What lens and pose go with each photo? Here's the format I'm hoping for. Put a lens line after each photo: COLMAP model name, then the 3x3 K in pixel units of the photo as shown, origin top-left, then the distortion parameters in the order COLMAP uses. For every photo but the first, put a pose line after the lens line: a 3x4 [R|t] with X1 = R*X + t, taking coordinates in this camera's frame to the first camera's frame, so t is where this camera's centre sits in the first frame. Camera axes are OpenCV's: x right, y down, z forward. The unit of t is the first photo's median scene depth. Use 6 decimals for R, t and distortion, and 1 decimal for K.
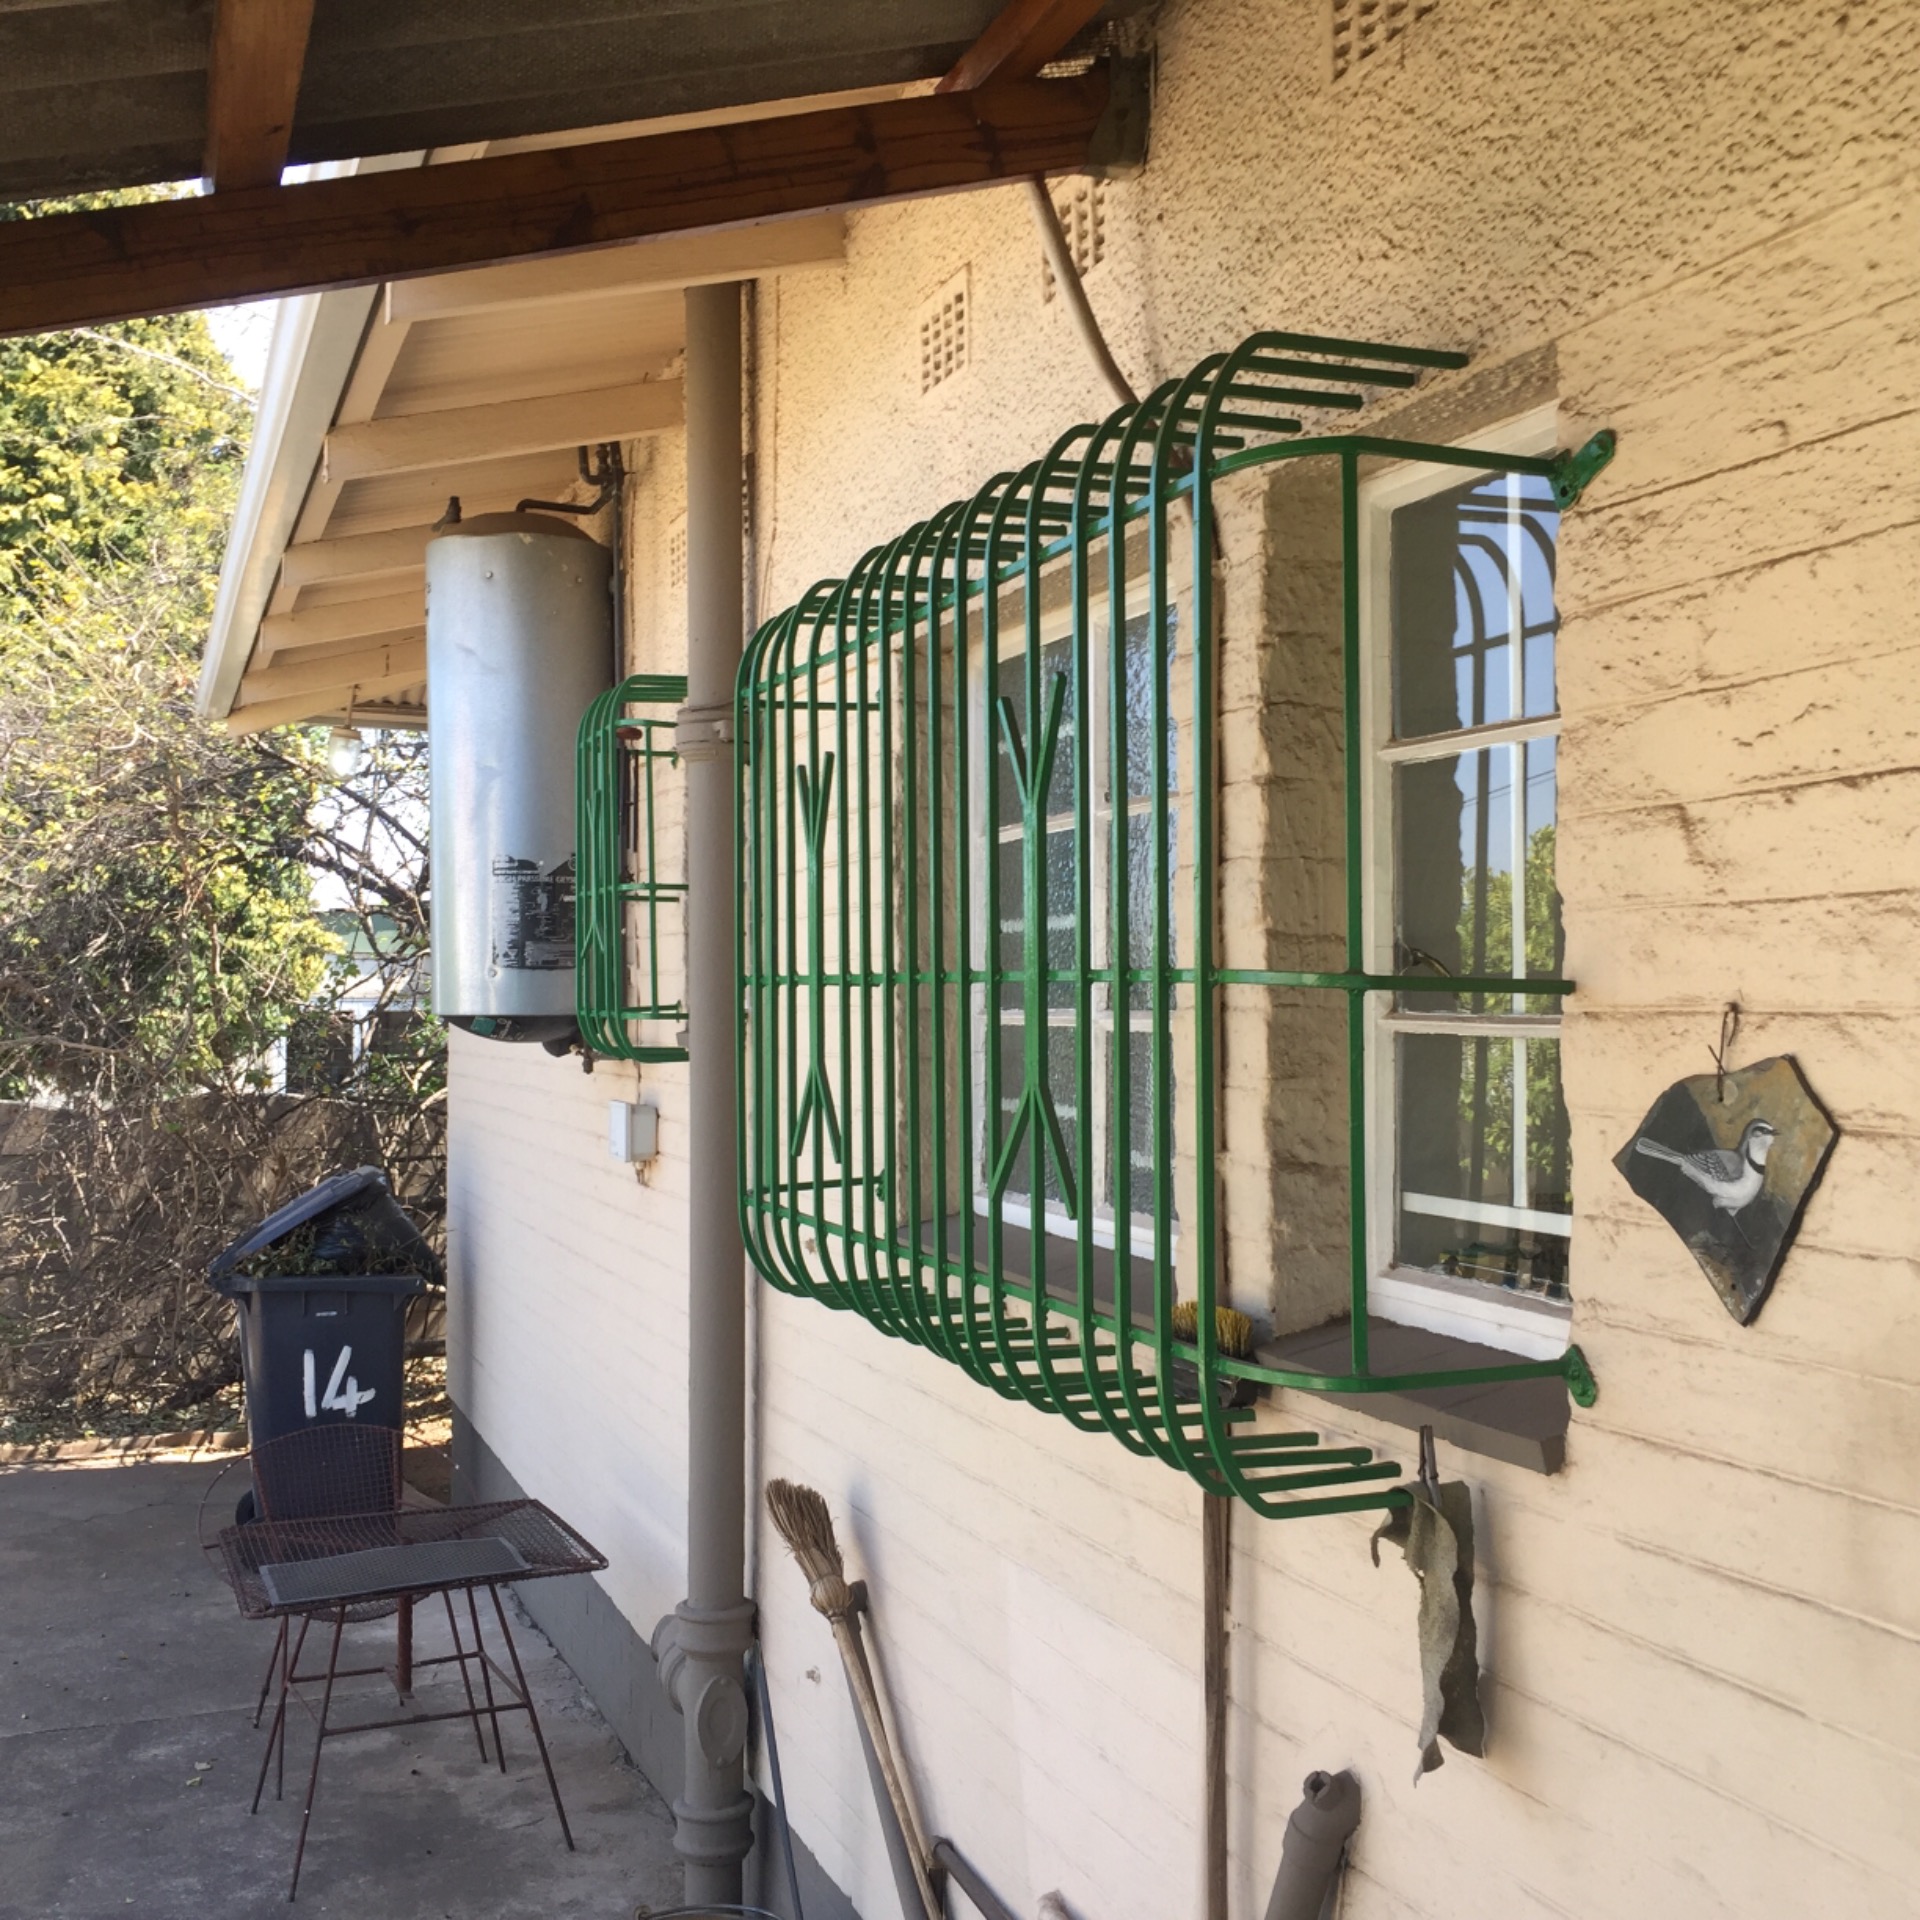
lens RADIAL K [[2196.0, 0, 965.8], [0, 2196.0, 961.4], [0, 0, 1]] dist [0.034339, 0.000000]
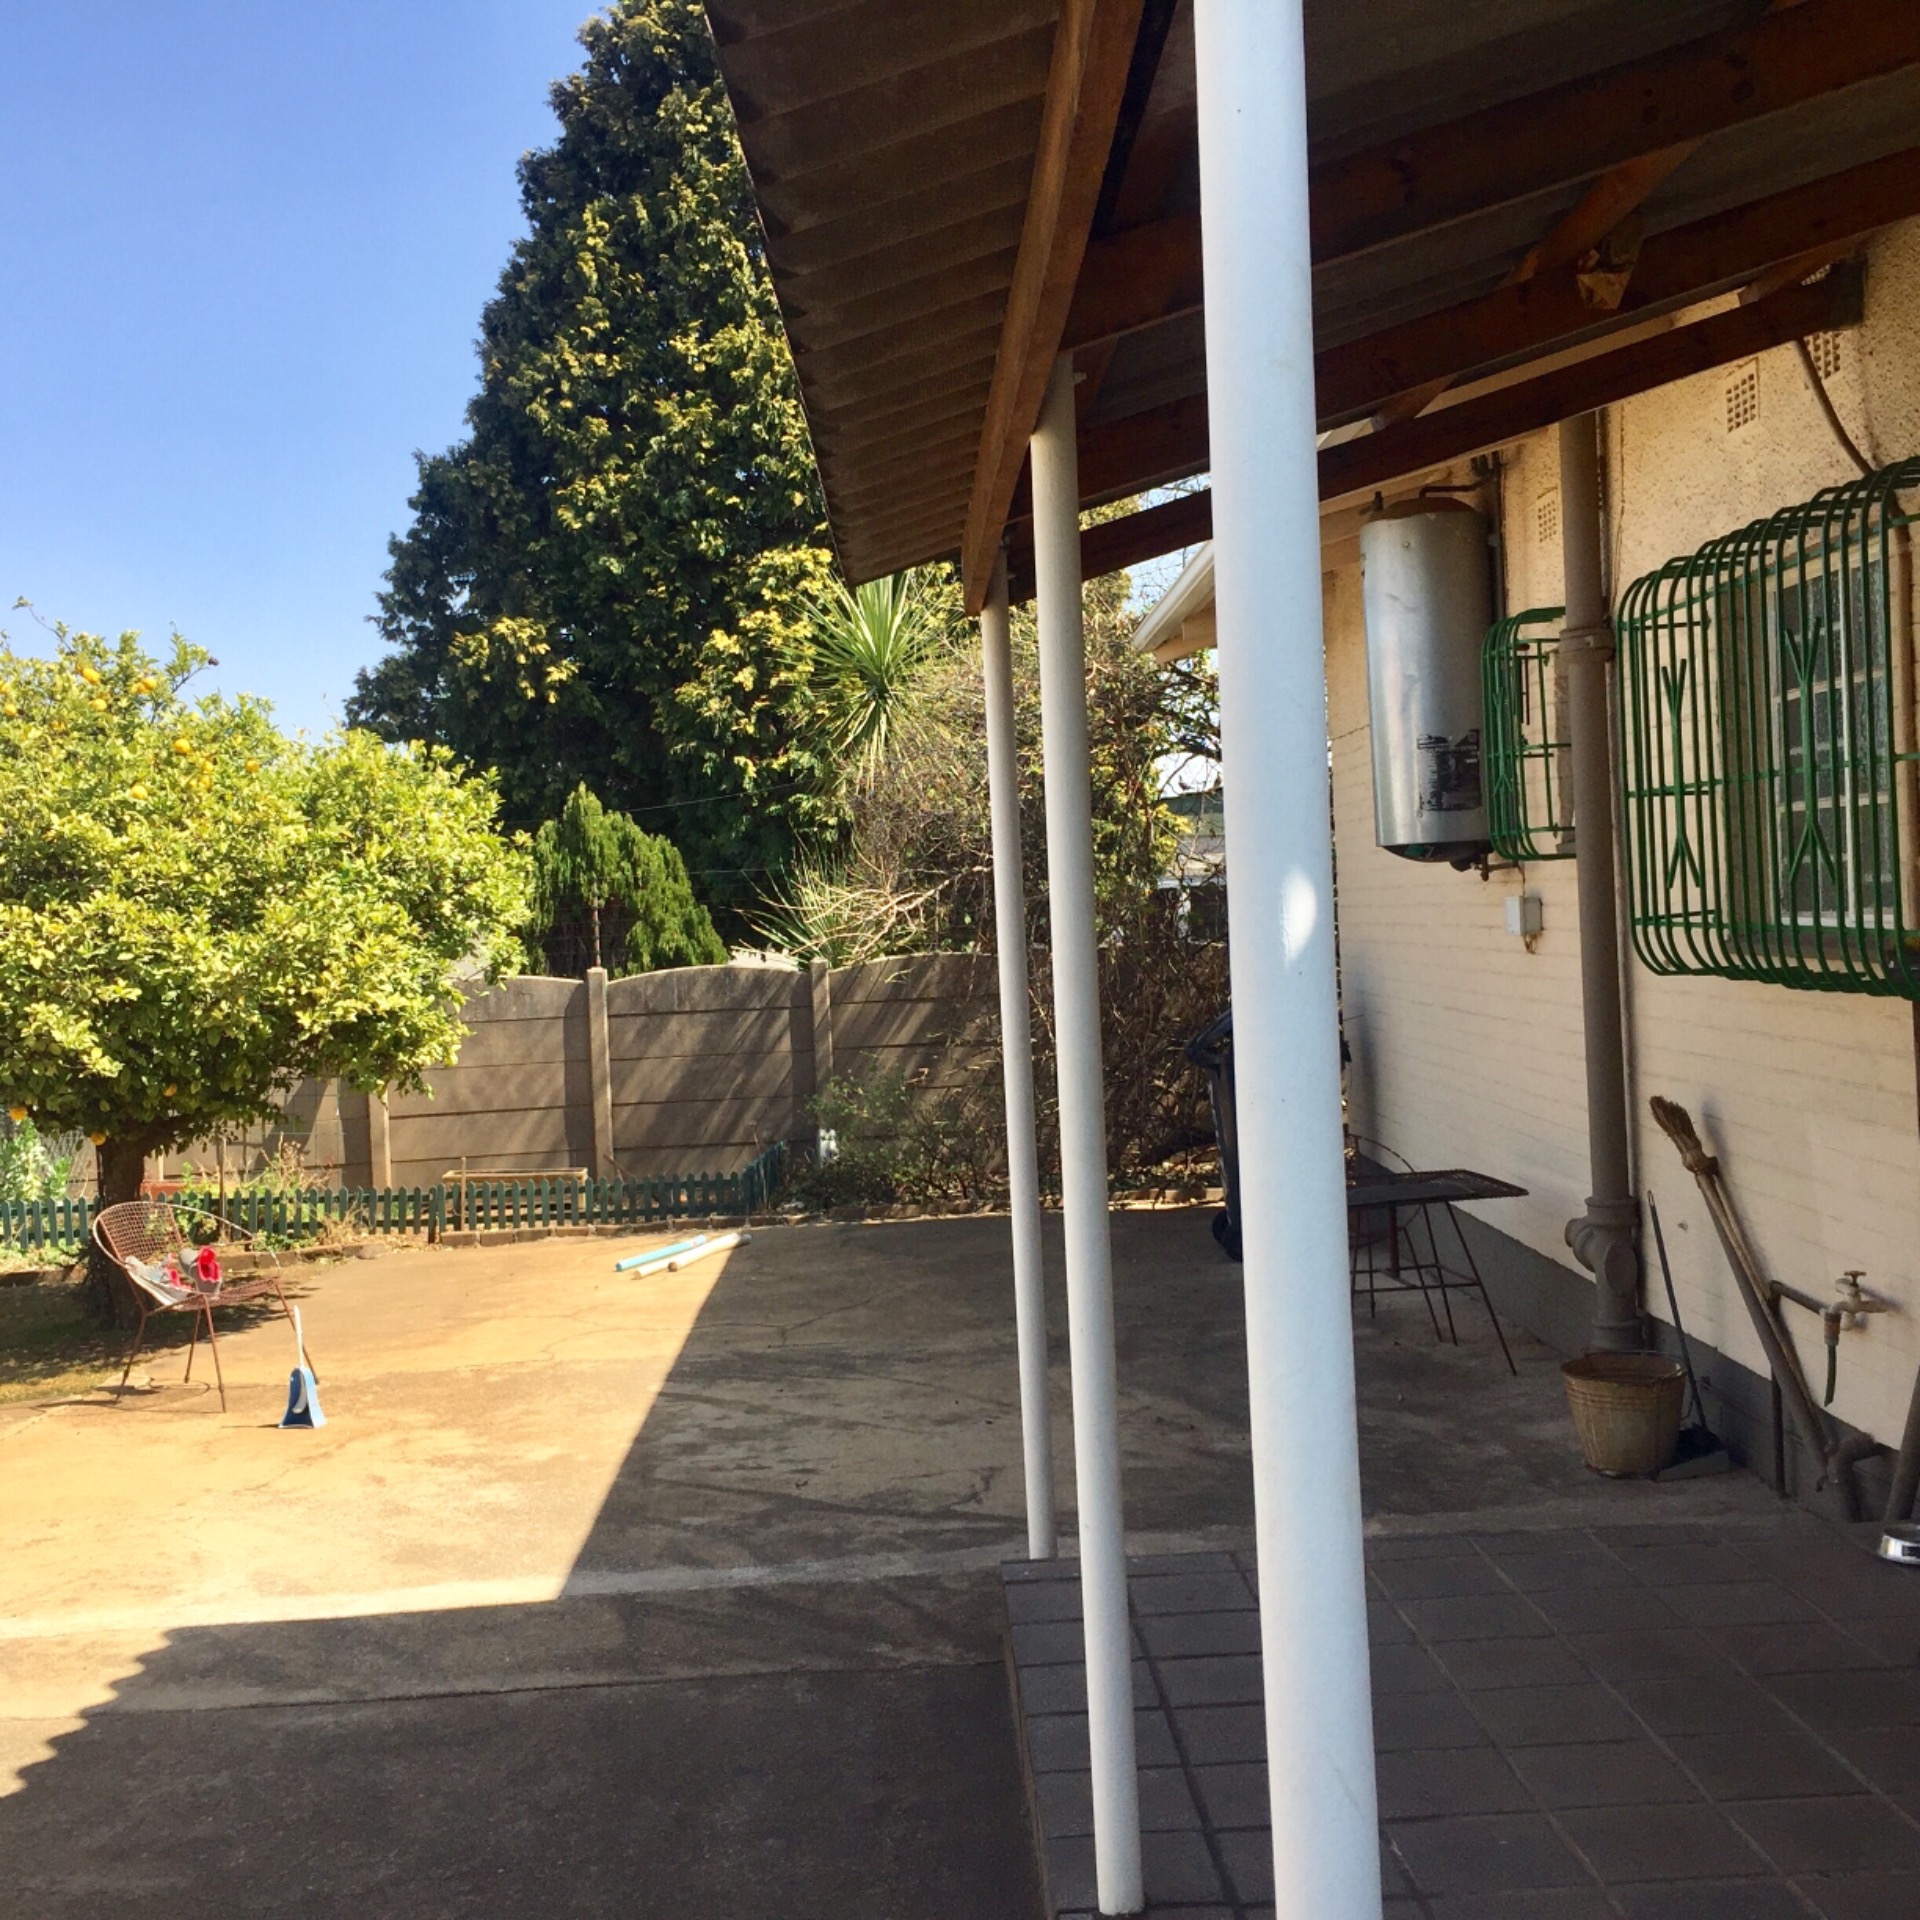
lens RADIAL K [[2196.0, 0, 978.5], [0, 2196.0, 973.5], [0, 0, 1]] dist [0.034339, 0.000000]
pose [[0.943961, -0.036703, -0.328009, -0.020723], [0.055335, 0.997330, 0.047649, 0.036520], [0.325385, -0.063130, 0.943472, -0.735515]]
